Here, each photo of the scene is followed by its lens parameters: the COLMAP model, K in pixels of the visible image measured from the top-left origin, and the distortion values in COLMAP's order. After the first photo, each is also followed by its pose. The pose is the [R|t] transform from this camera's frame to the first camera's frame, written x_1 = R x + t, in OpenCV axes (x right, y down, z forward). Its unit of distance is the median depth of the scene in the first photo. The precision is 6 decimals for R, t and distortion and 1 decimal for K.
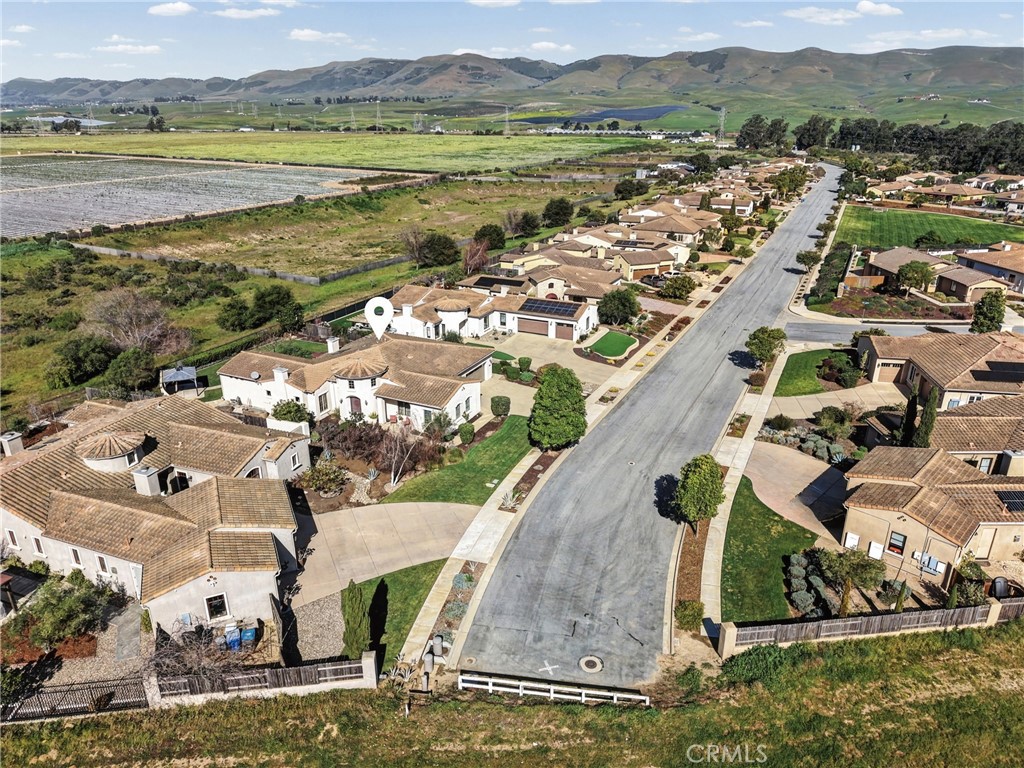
lens RADIAL K [[699.6, 0, 502.7], [0, 699.6, 379.5], [0, 0, 1]] dist [0.052131, -0.026907]
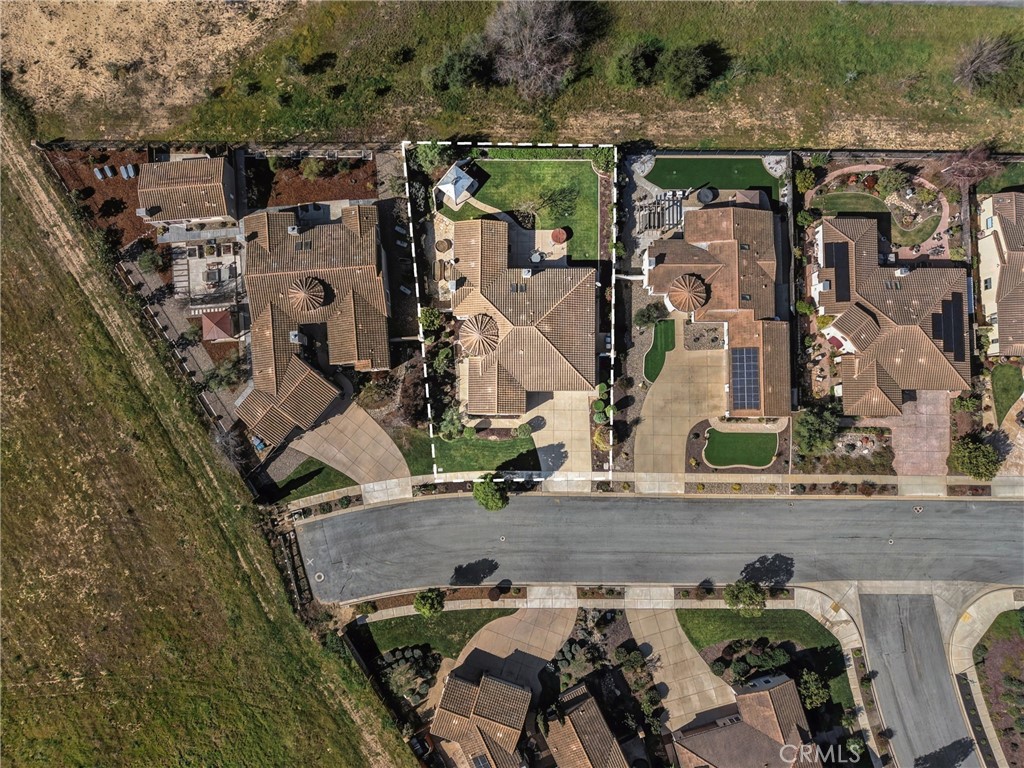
lens RADIAL K [[709.4, 0, 501.2], [0, 709.4, 381.8], [0, 0, 1]] dist [0.039204, -0.005325]
pose [[0.446561, 0.890759, -0.084450, 0.010577], [-0.310781, 0.242922, 0.918915, -1.528082], [0.839046, -0.384106, 0.385310, 0.591883]]
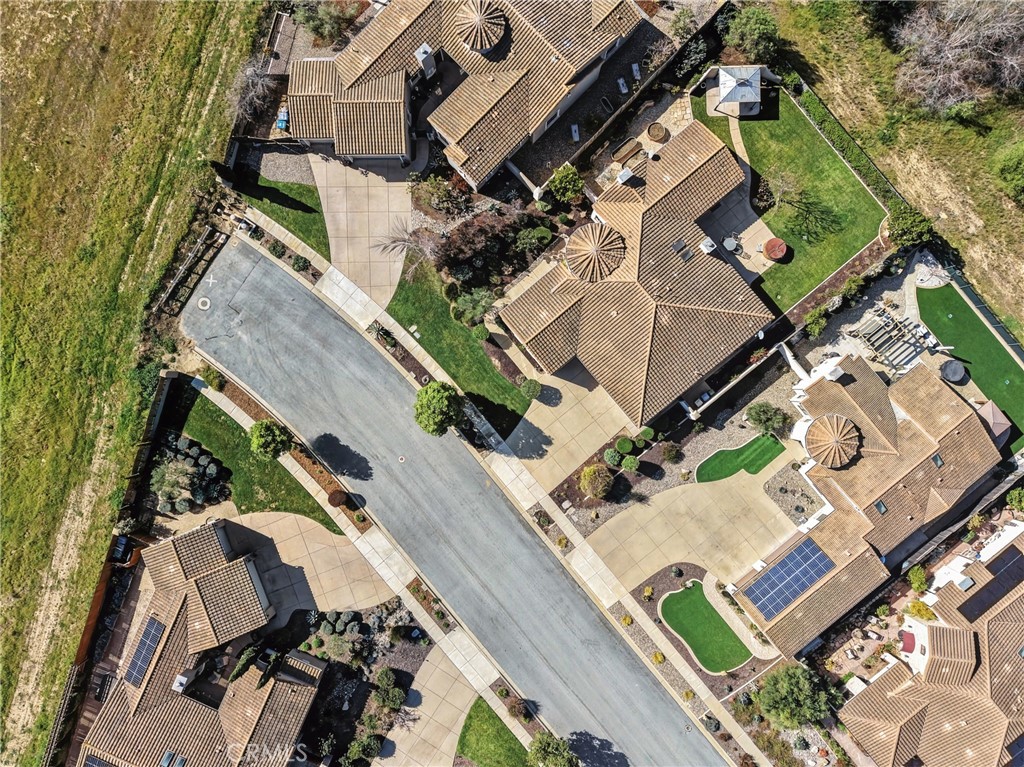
lens RADIAL K [[699.6, 0, 502.7], [0, 699.6, 379.0], [0, 0, 1]] dist [0.052131, -0.026907]
pose [[-0.396112, 0.918197, -0.003144, 0.004825], [-0.317936, -0.133944, 0.938603, -1.079534], [0.861401, 0.372791, 0.344984, 0.779034]]
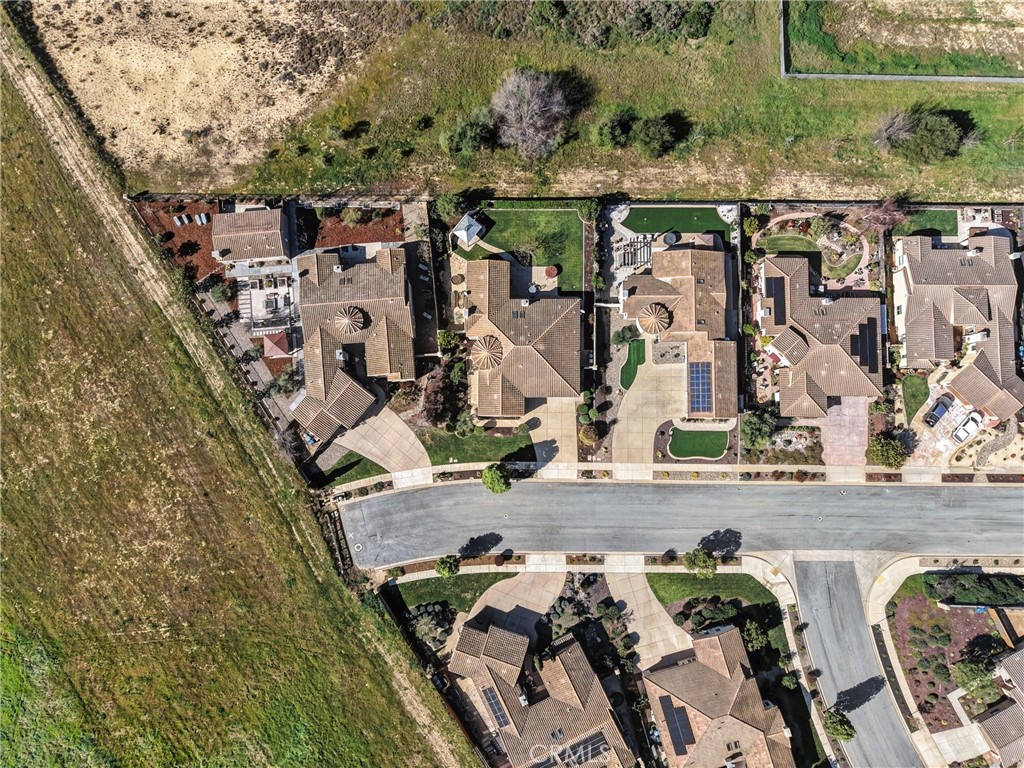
lens RADIAL K [[699.6, 0, 502.7], [0, 699.6, 379.5], [0, 0, 1]] dist [0.052131, -0.026907]
pose [[0.447424, 0.889682, -0.090983, 0.026602], [-0.310621, 0.249996, 0.917070, -1.881646], [0.838646, -0.382058, 0.388208, 0.445265]]
